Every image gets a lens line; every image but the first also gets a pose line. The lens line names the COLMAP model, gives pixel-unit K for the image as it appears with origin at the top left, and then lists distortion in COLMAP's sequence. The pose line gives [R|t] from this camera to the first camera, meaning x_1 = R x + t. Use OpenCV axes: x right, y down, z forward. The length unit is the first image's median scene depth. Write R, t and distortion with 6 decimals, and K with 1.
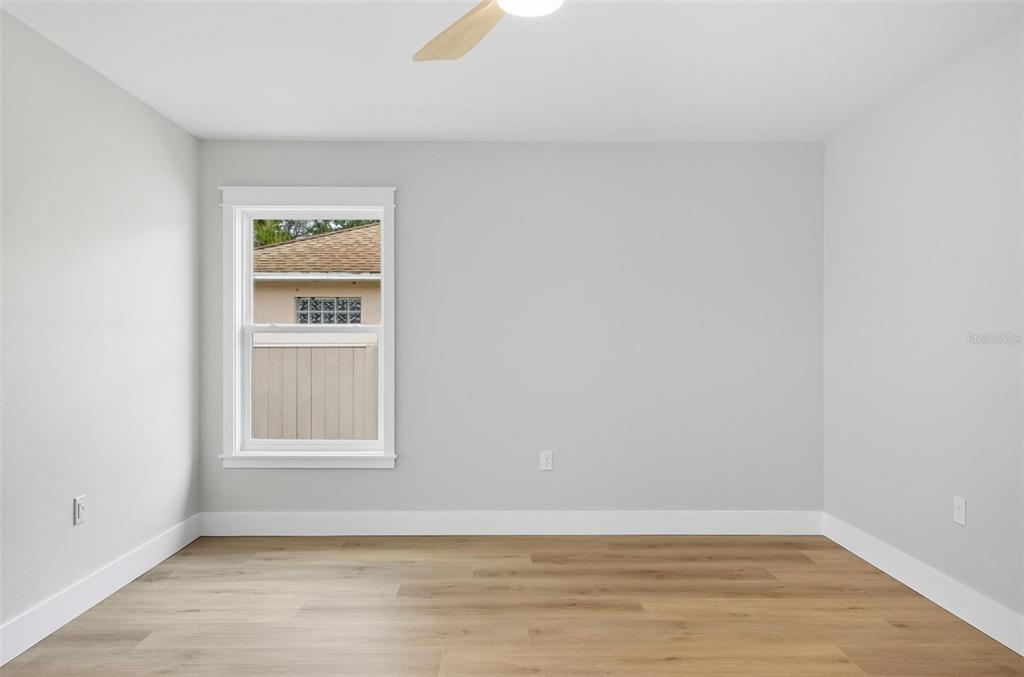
lens RADIAL K [[654.5, 0, 512.0], [0, 654.5, 338.5], [0, 0, 1]] dist [0.000874, 0.000419]
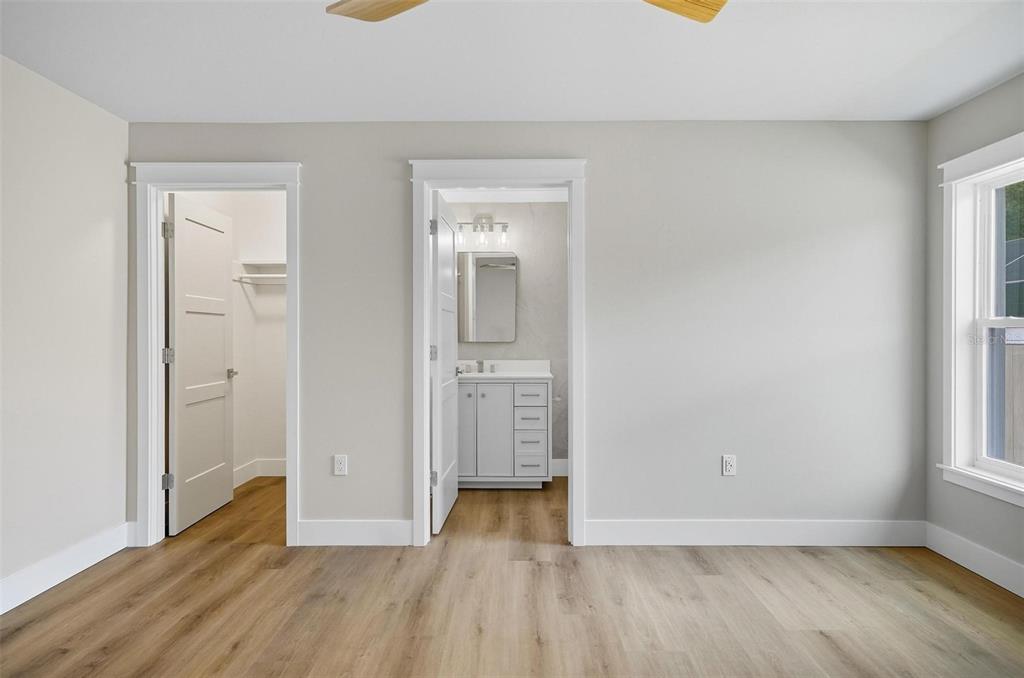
lens RADIAL K [[582.2, 0, 513.1], [0, 582.2, 334.7], [0, 0, 1]] dist [0.007637, 0.002395]
pose [[-0.012830, 0.006307, -0.999898, 0.364322], [-0.000016, 0.999980, 0.006308, -0.004791], [0.999918, 0.000097, -0.012830, 0.427465]]
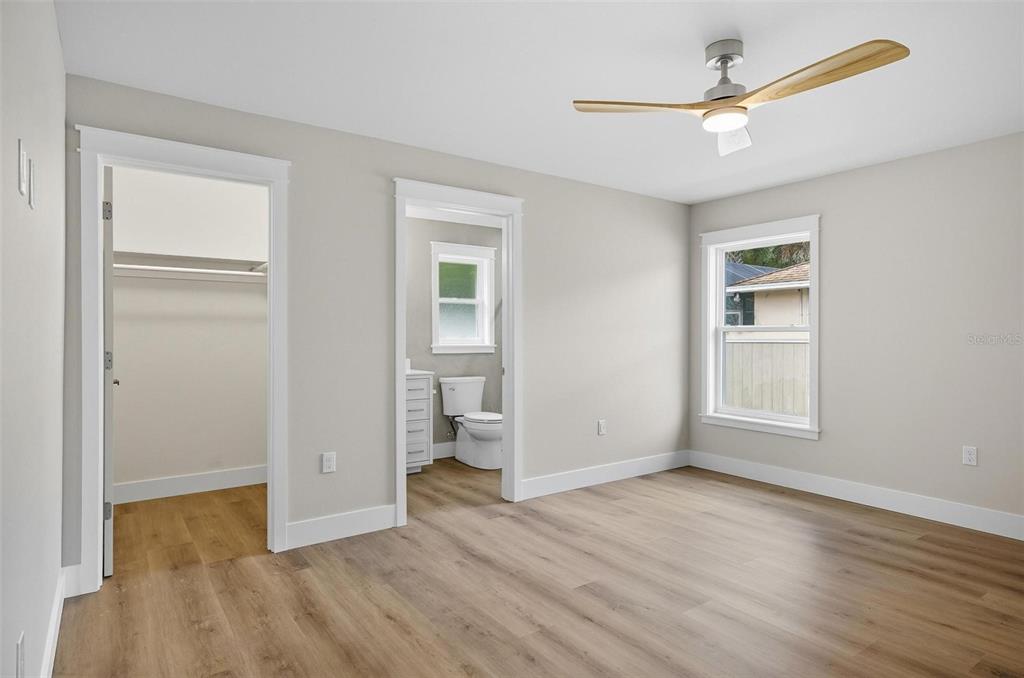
lens RADIAL K [[563.1, 0, 512.0], [0, 563.1, 339.0], [0, 0, 1]] dist [0.003563, 0.001043]
pose [[0.571861, 0.006372, -0.820326, 0.367529], [-0.001230, 0.999975, 0.006910, -0.000771], [0.820350, -0.002942, 0.571854, -0.090056]]
